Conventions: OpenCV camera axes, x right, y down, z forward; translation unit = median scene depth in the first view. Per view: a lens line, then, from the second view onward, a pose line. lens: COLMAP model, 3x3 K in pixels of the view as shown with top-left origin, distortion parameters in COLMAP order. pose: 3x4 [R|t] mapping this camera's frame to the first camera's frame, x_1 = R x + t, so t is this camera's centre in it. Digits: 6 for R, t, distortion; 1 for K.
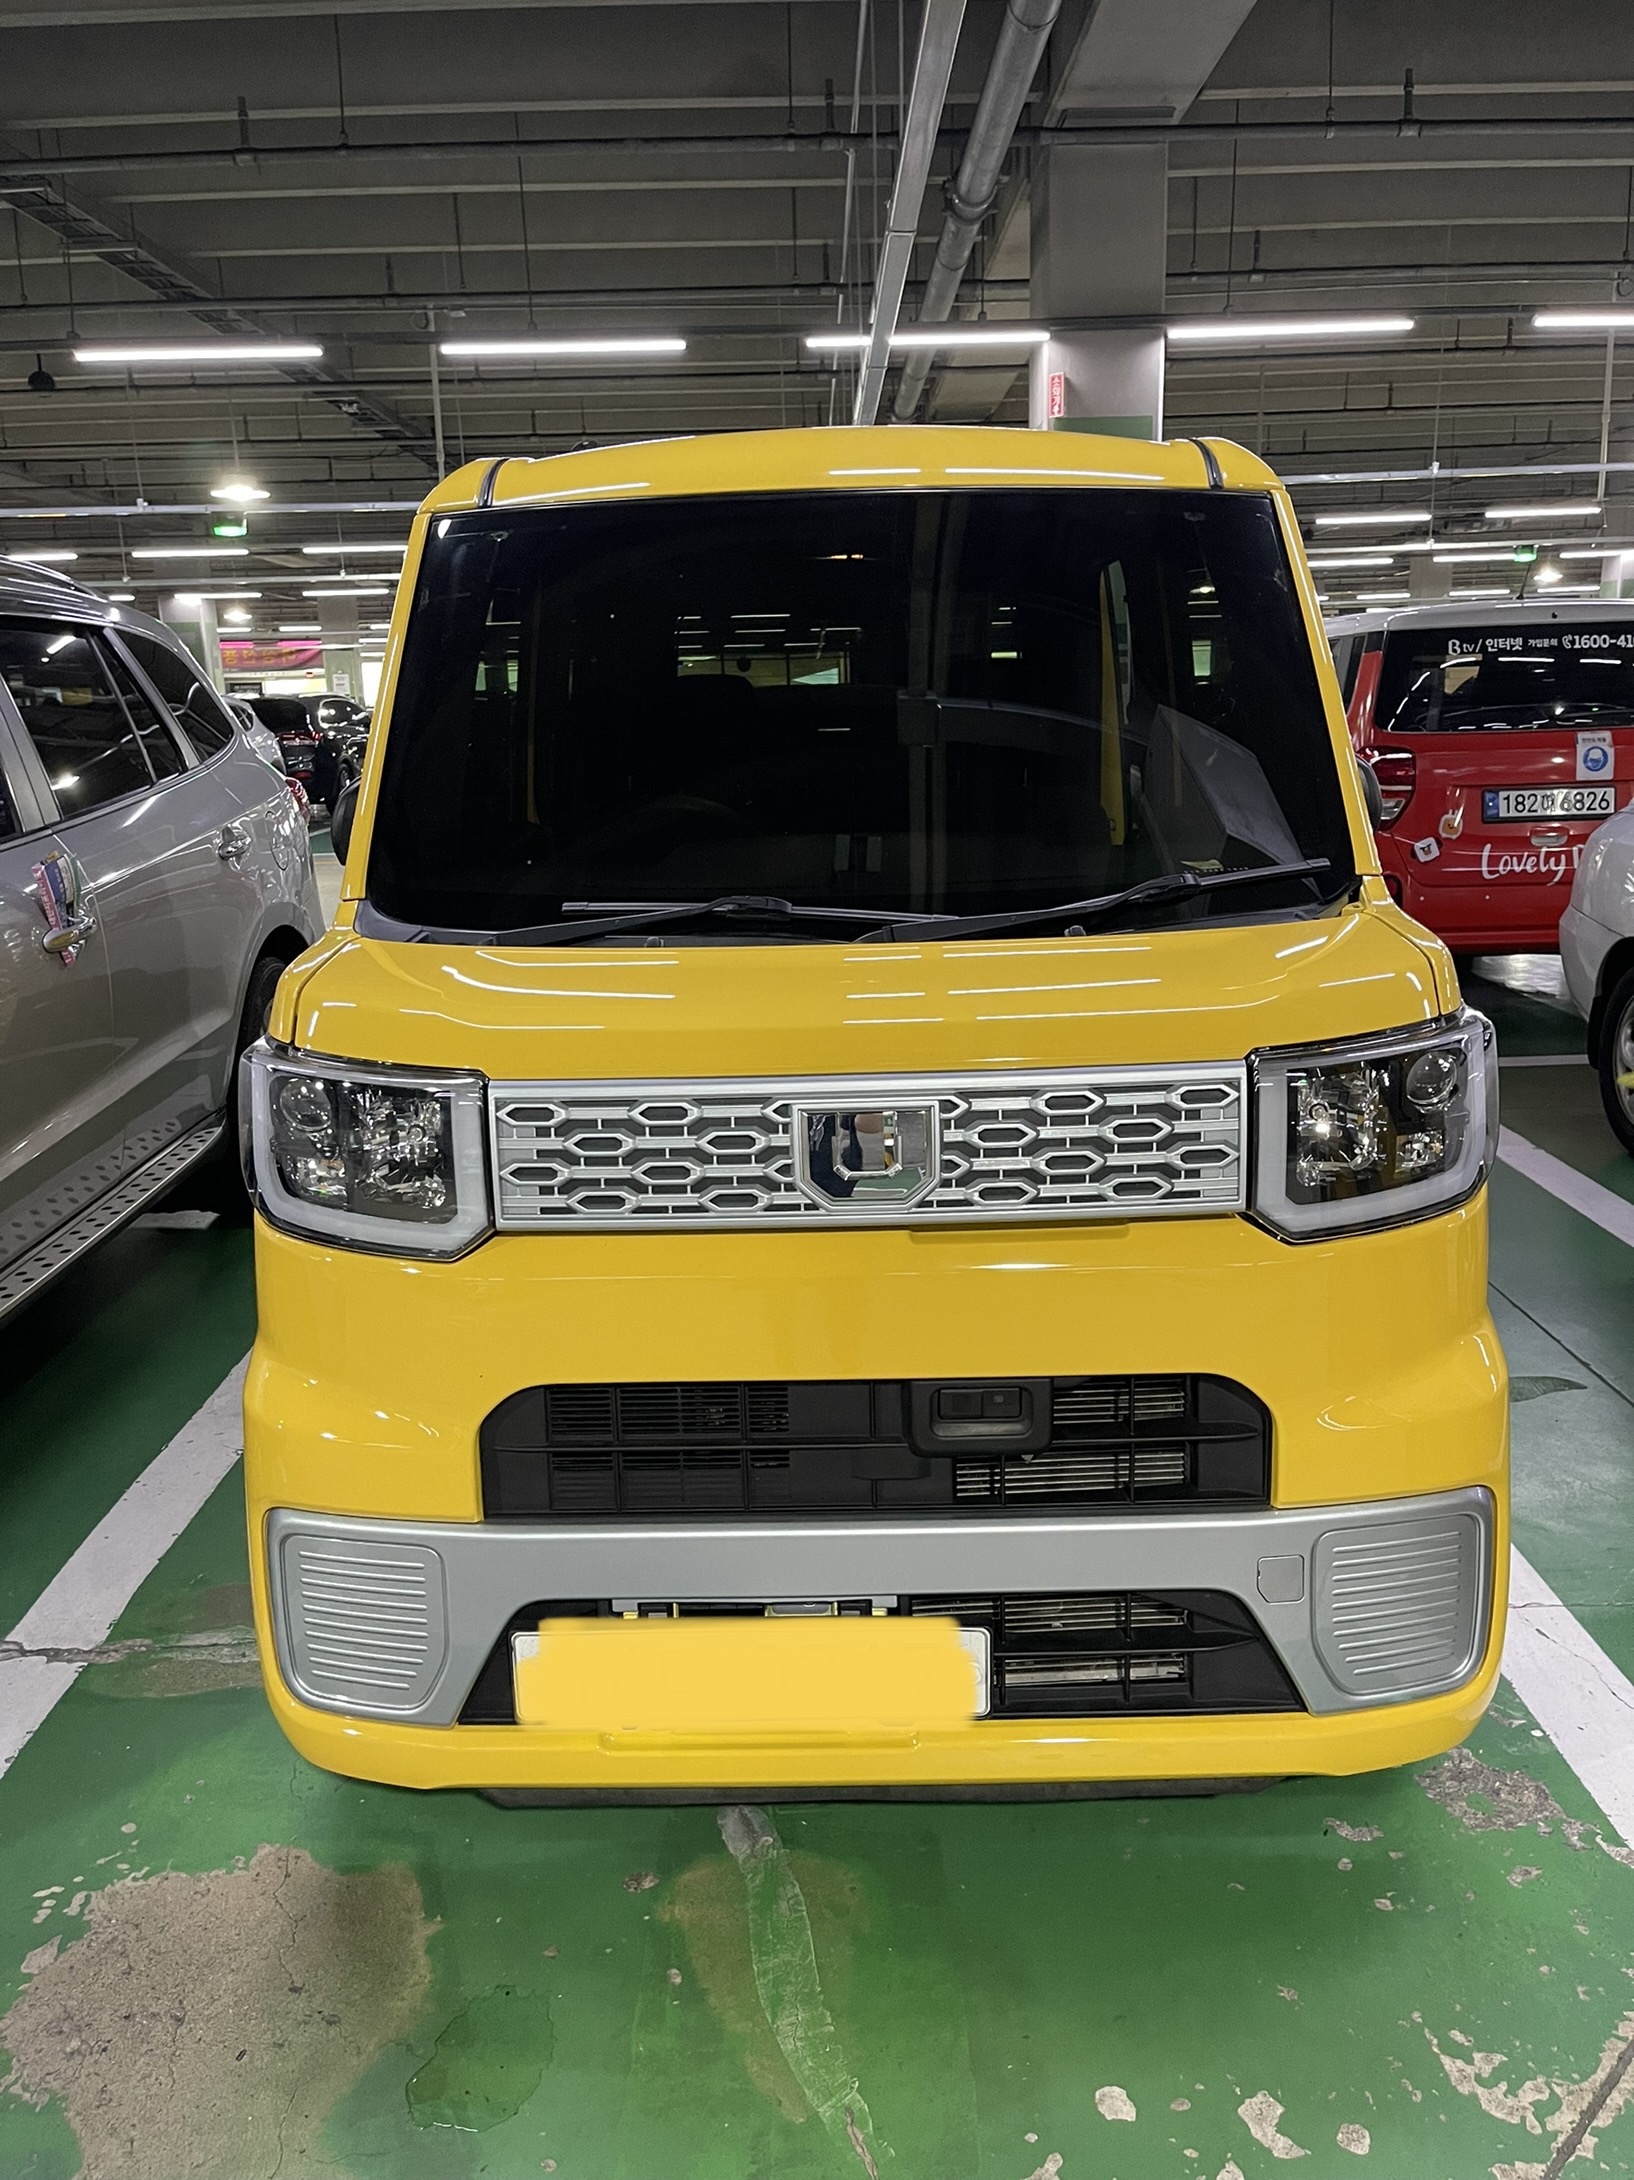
lens RADIAL K [[1618.7, 0, 825.5], [0, 1618.7, 1093.6], [0, 0, 1]] dist [0.121301, -0.164801]
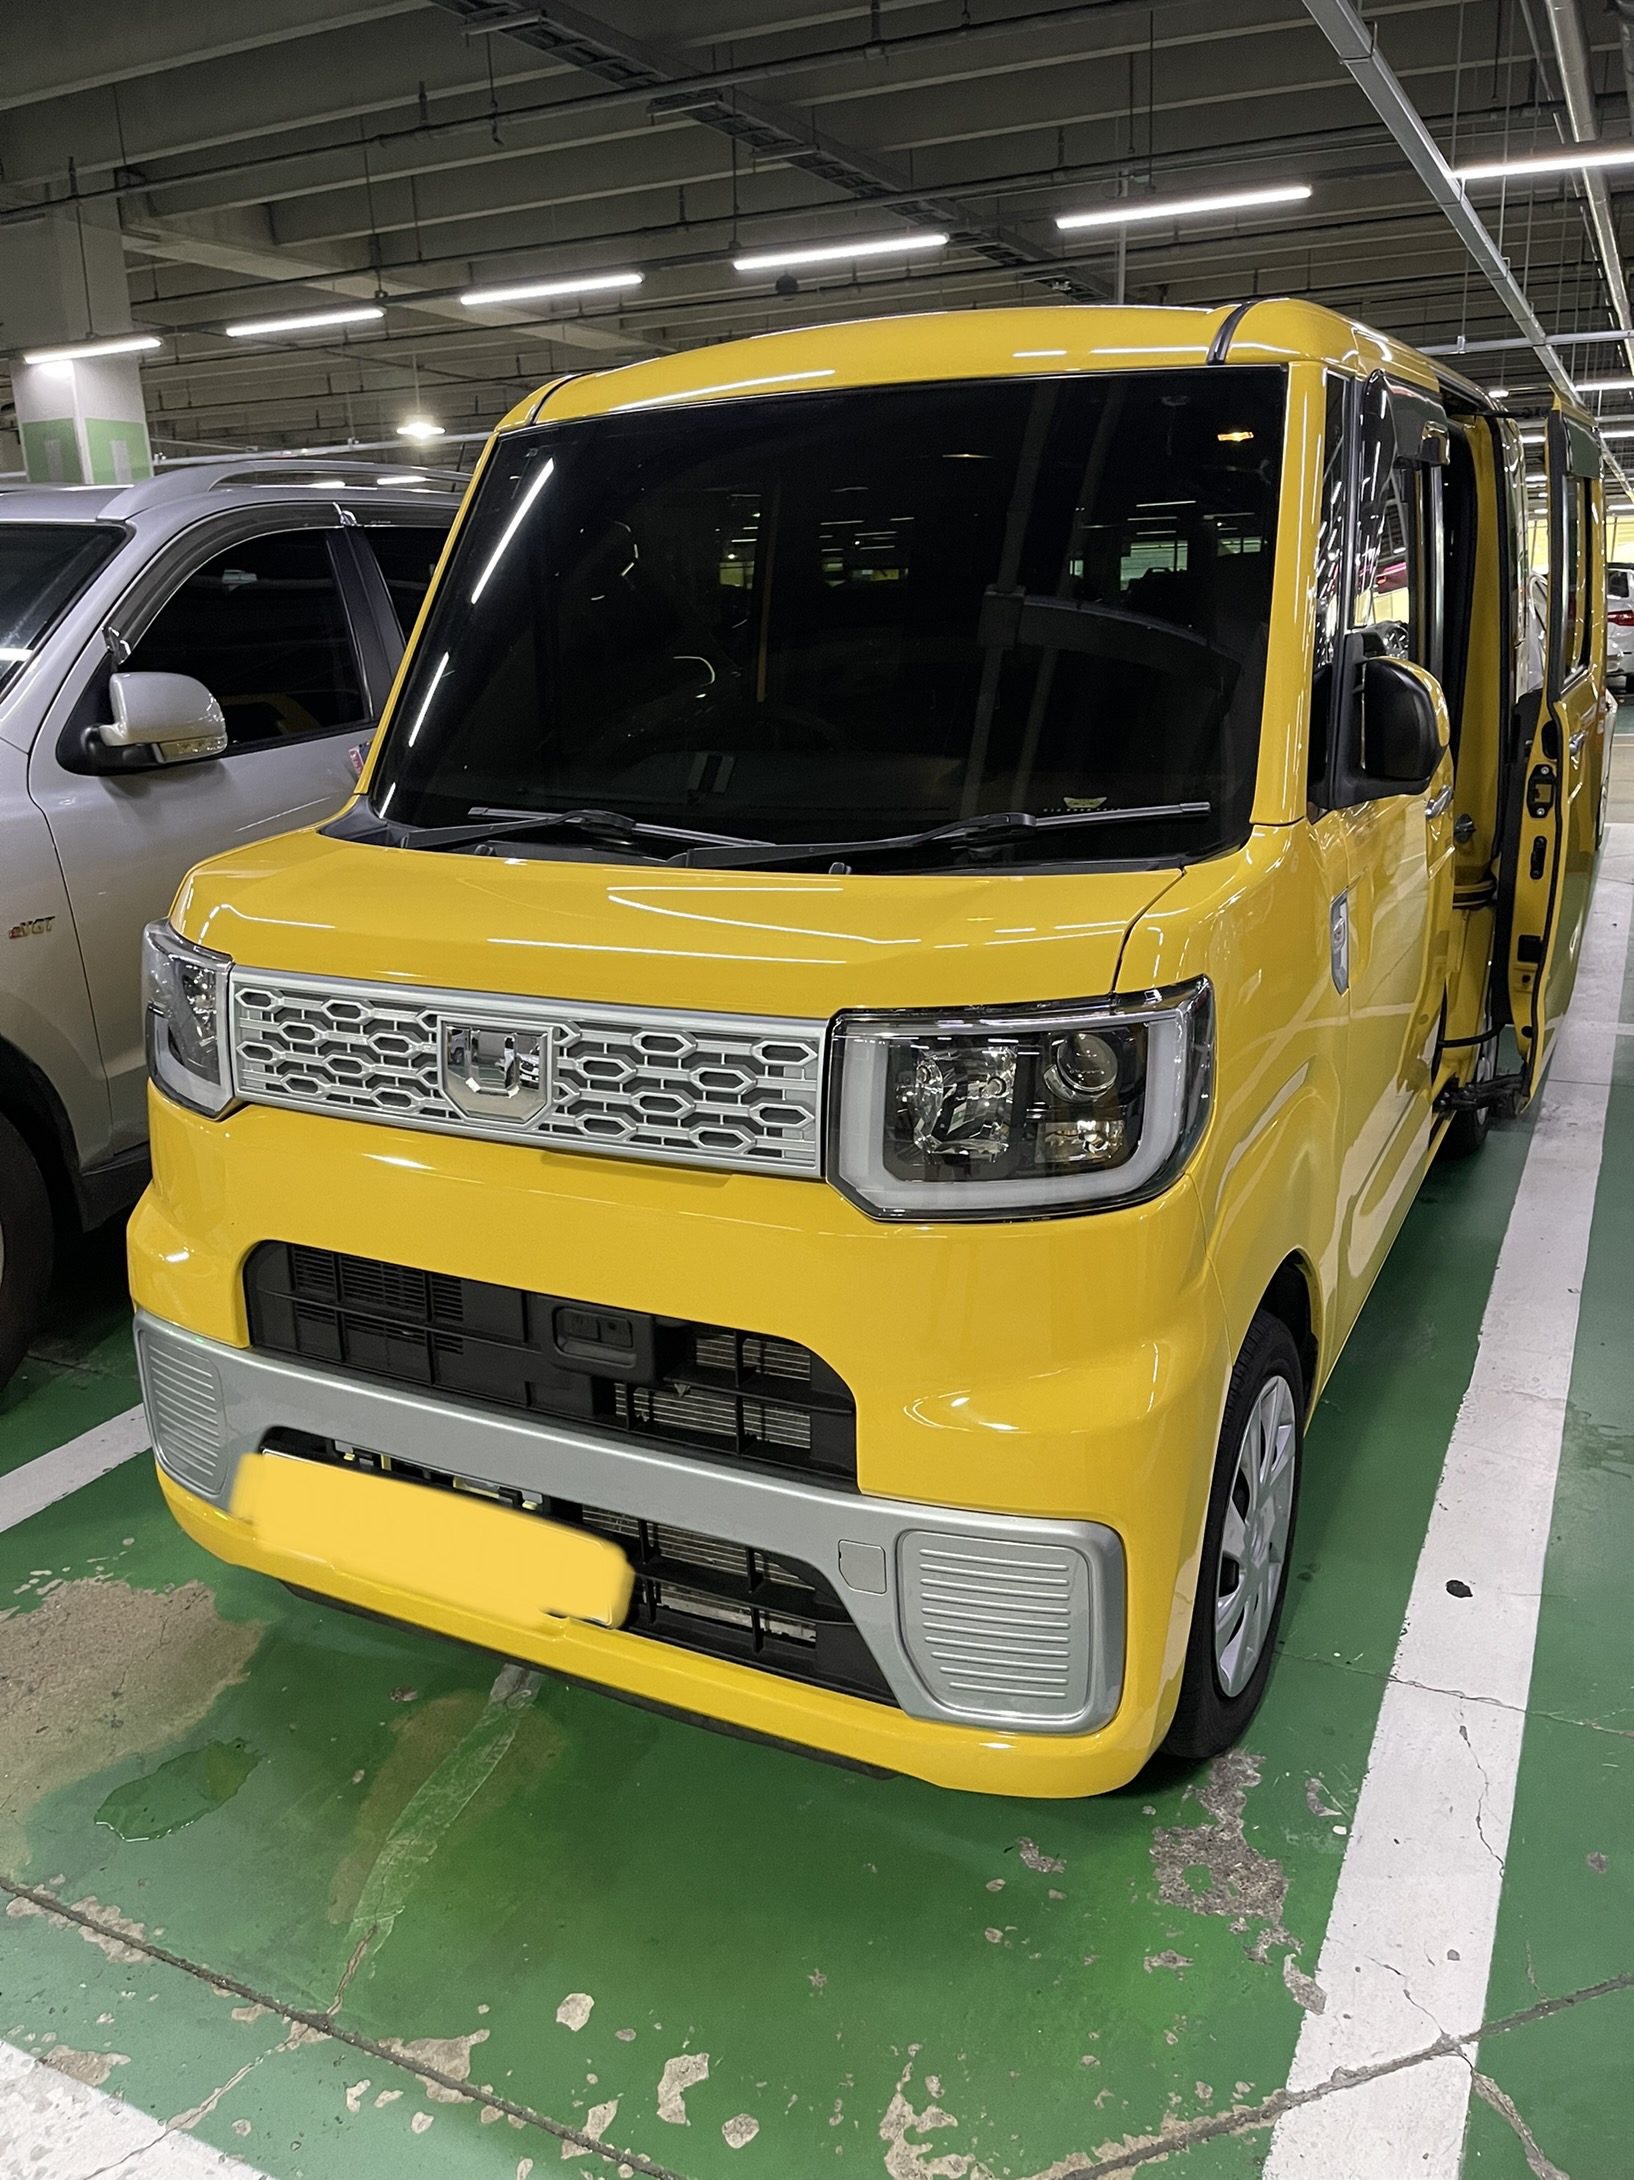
lens RADIAL K [[1618.7, 0, 825.5], [0, 1618.7, 1093.6], [0, 0, 1]] dist [0.121301, -0.164801]
pose [[0.897982, 0.126418, -0.421481, 0.638540], [-0.097223, 0.991171, 0.090153, -0.060977], [0.429157, -0.039978, 0.902345, 0.149376]]
